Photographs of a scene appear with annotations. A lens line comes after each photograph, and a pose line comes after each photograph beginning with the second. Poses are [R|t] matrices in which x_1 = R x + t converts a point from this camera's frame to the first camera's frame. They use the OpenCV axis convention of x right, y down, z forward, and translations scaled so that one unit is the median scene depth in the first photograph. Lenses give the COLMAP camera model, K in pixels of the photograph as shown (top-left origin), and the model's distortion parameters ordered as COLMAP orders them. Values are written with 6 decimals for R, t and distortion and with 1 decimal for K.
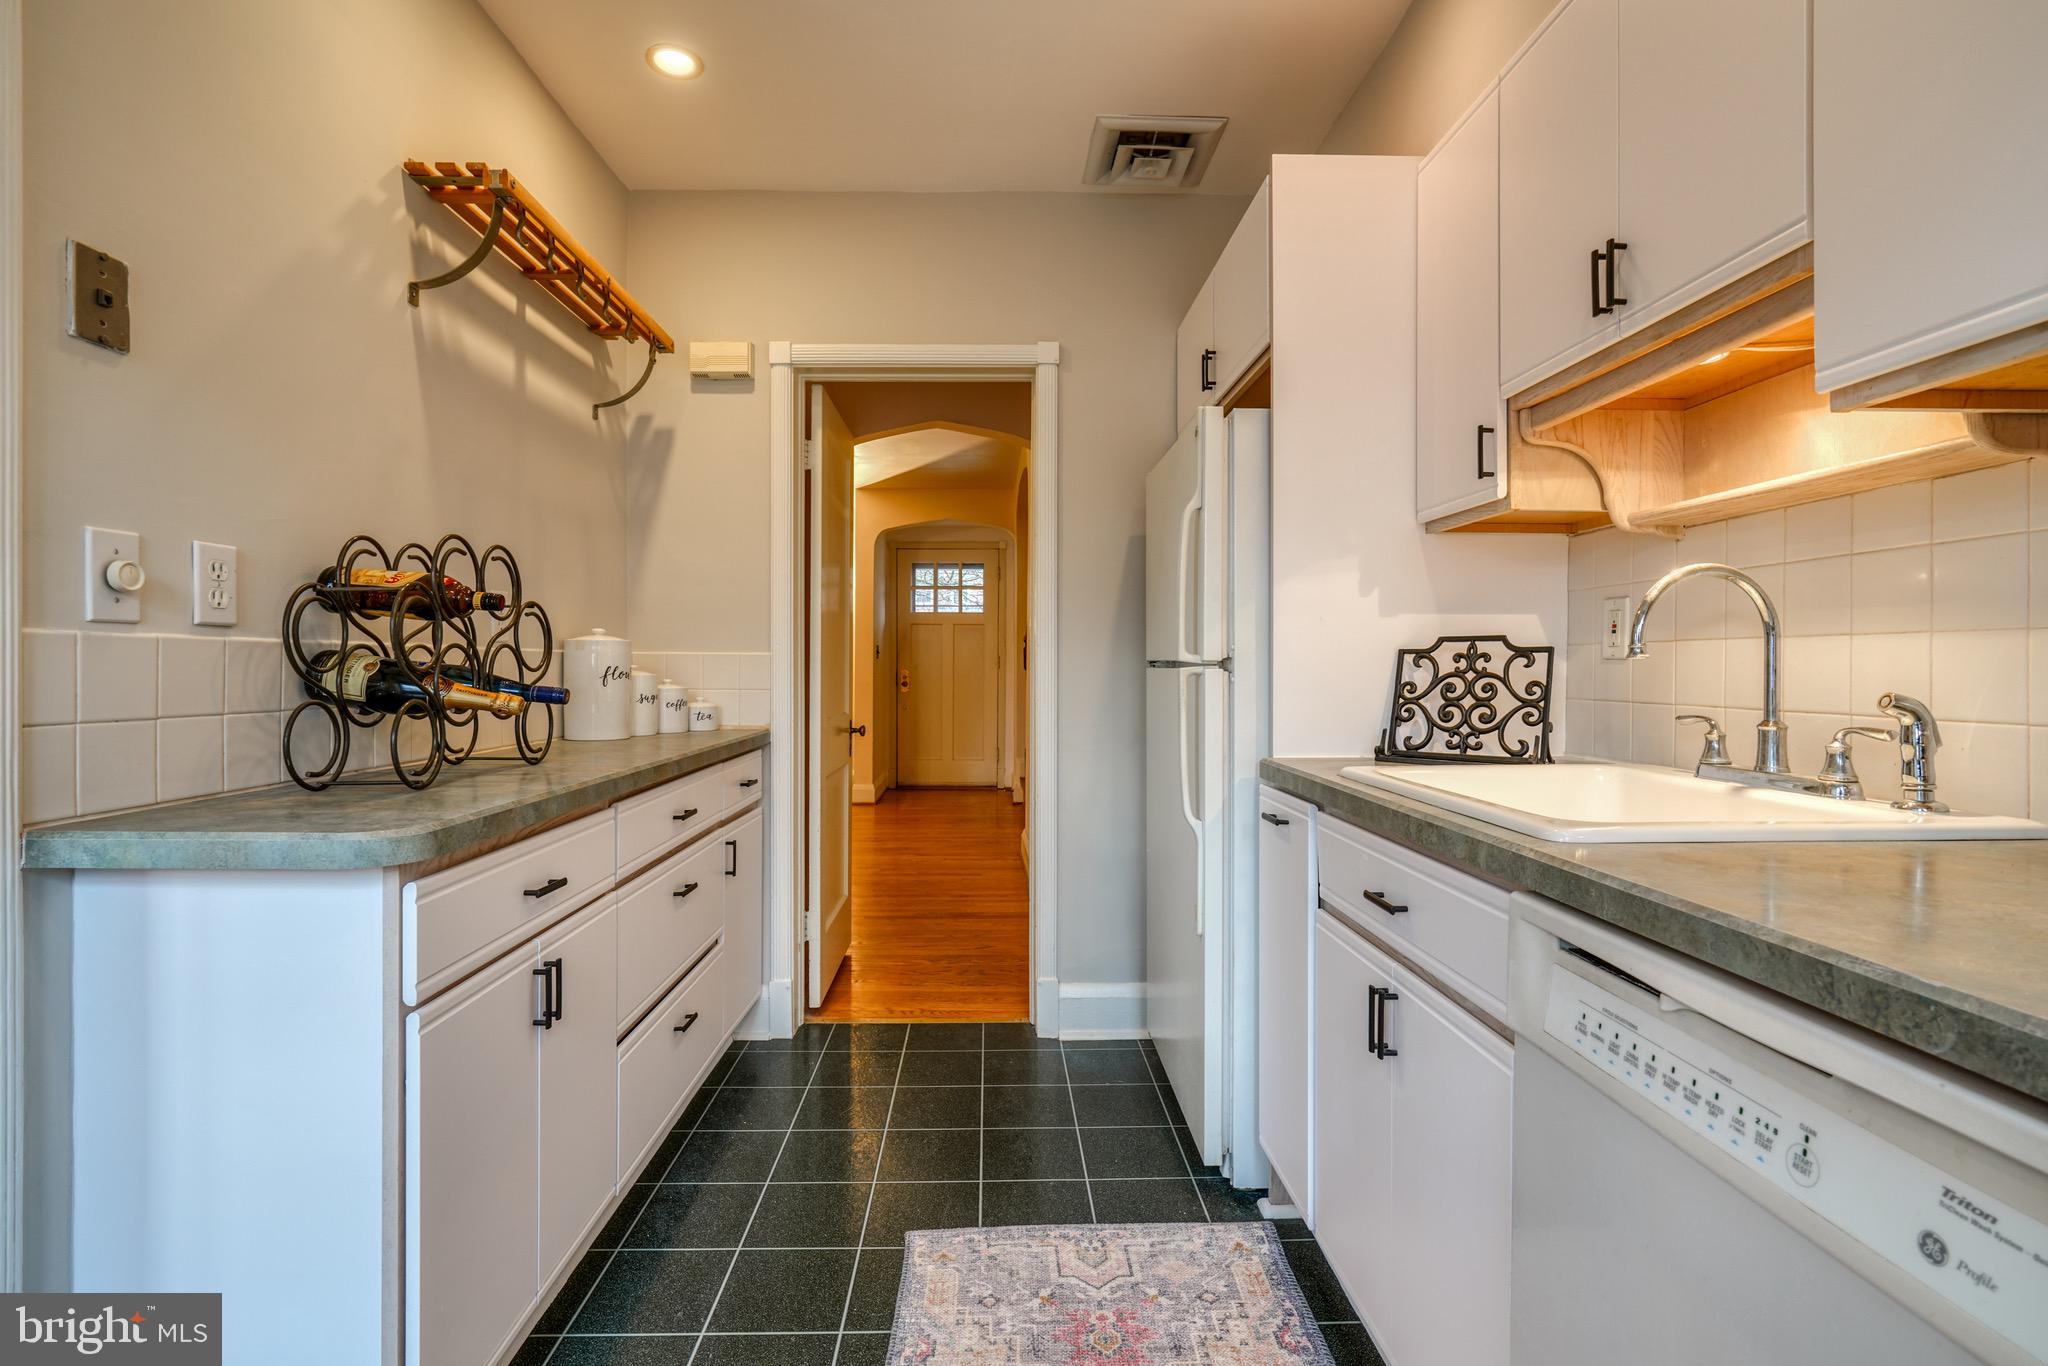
lens RADIAL K [[948.9, 0, 1013.7], [0, 948.9, 668.5], [0, 0, 1]] dist [-0.017373, 0.007683]
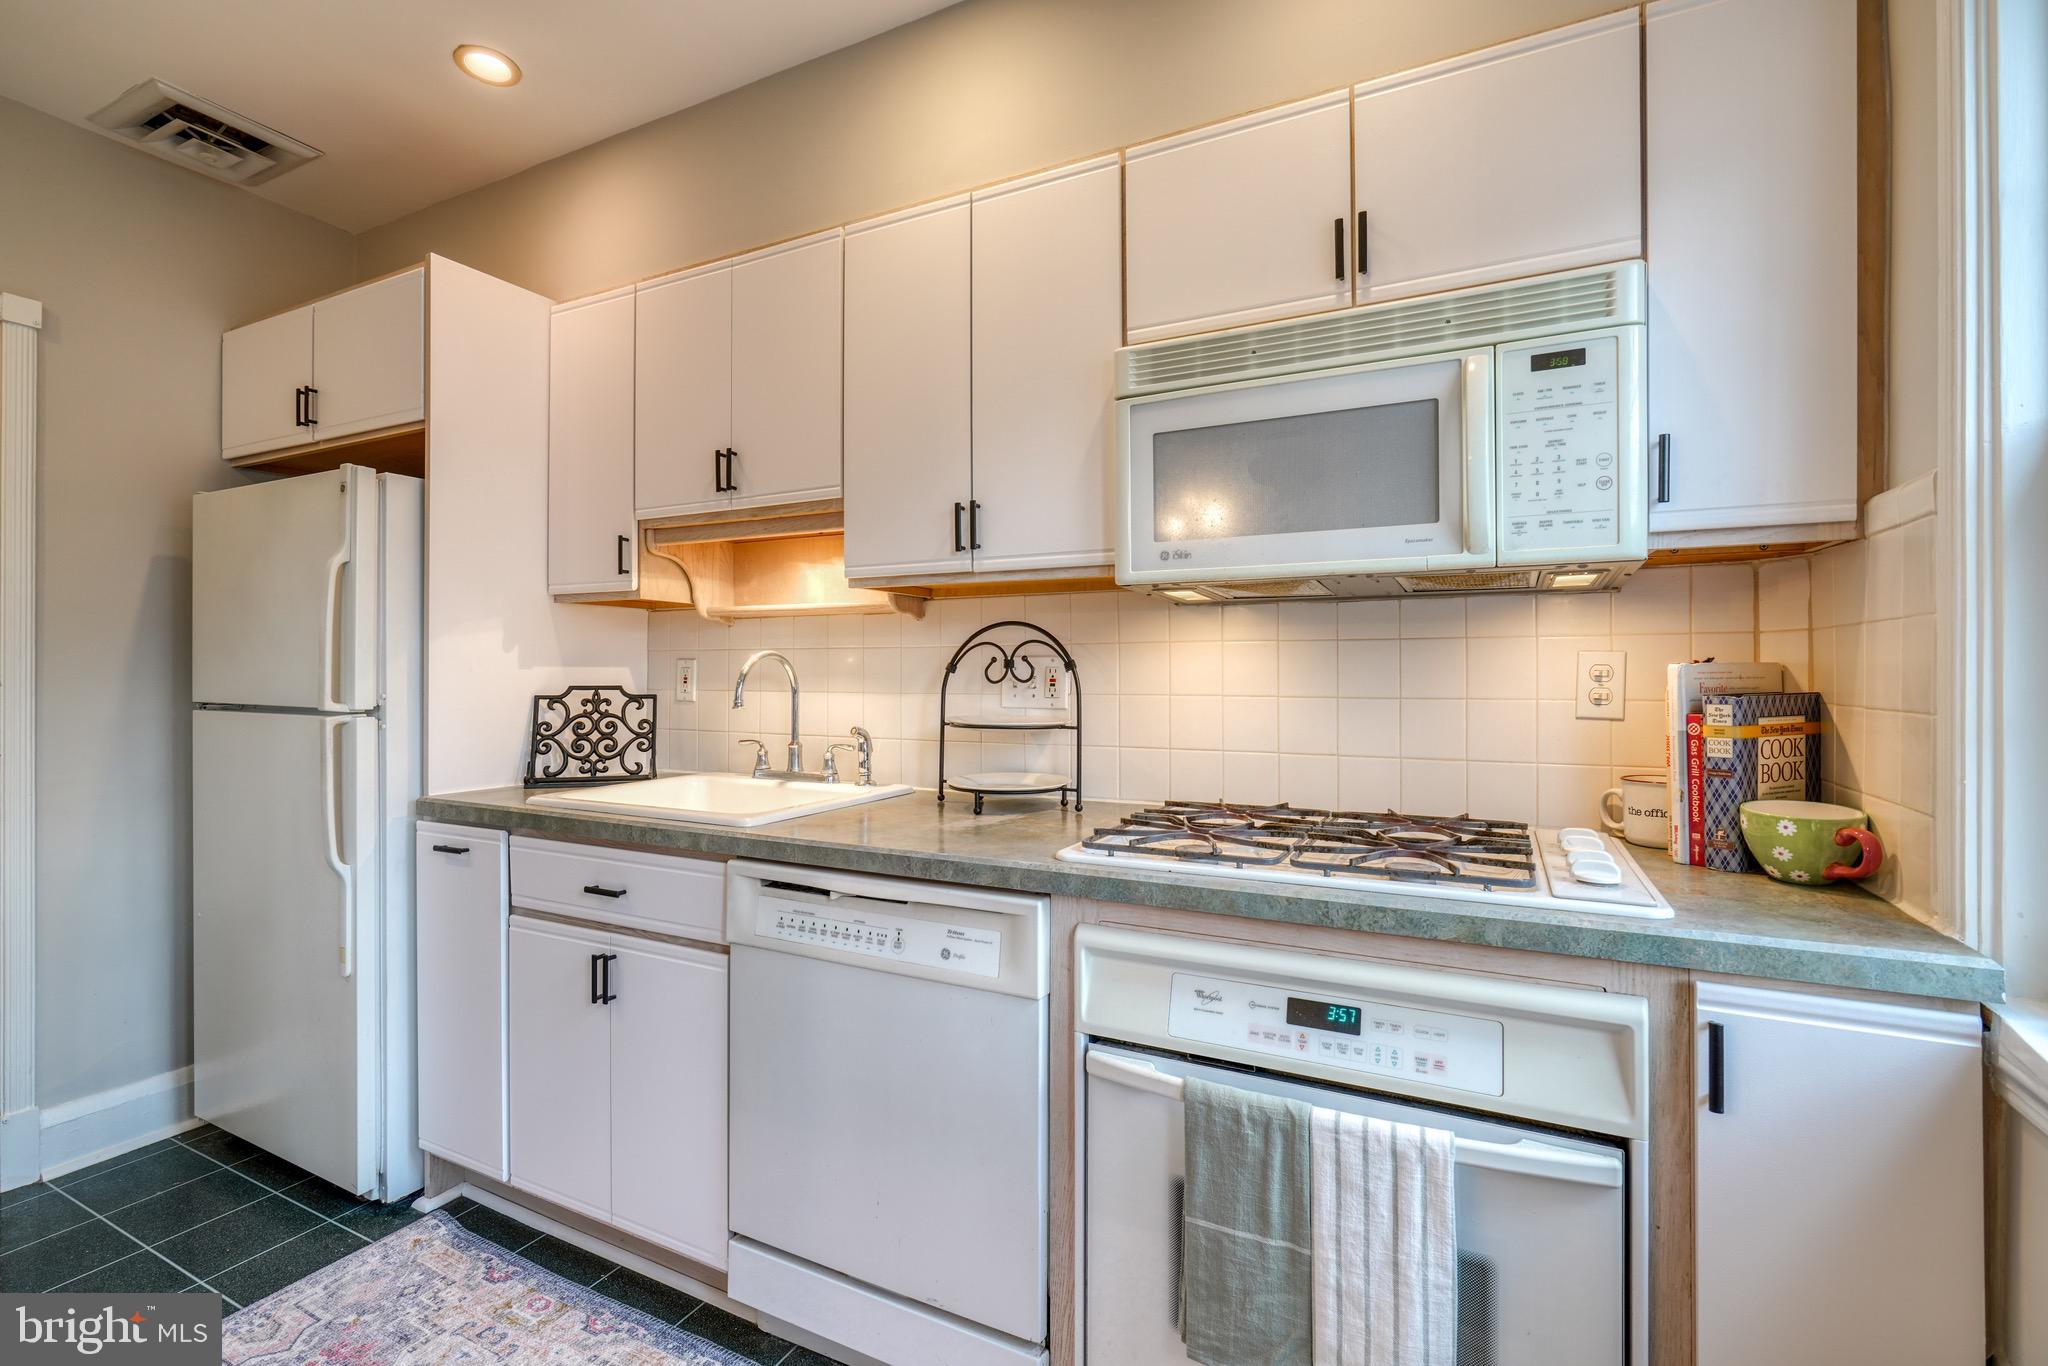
lens RADIAL K [[925.2, 0, 1012.1], [0, 925.2, 674.4], [0, 0, 1]] dist [-0.014326, 0.005927]
pose [[0.481332, -0.001975, 0.876536, -0.376238], [0.000004, 0.999997, 0.002251, -0.055179], [-0.876538, -0.001080, 0.481331, -0.129945]]
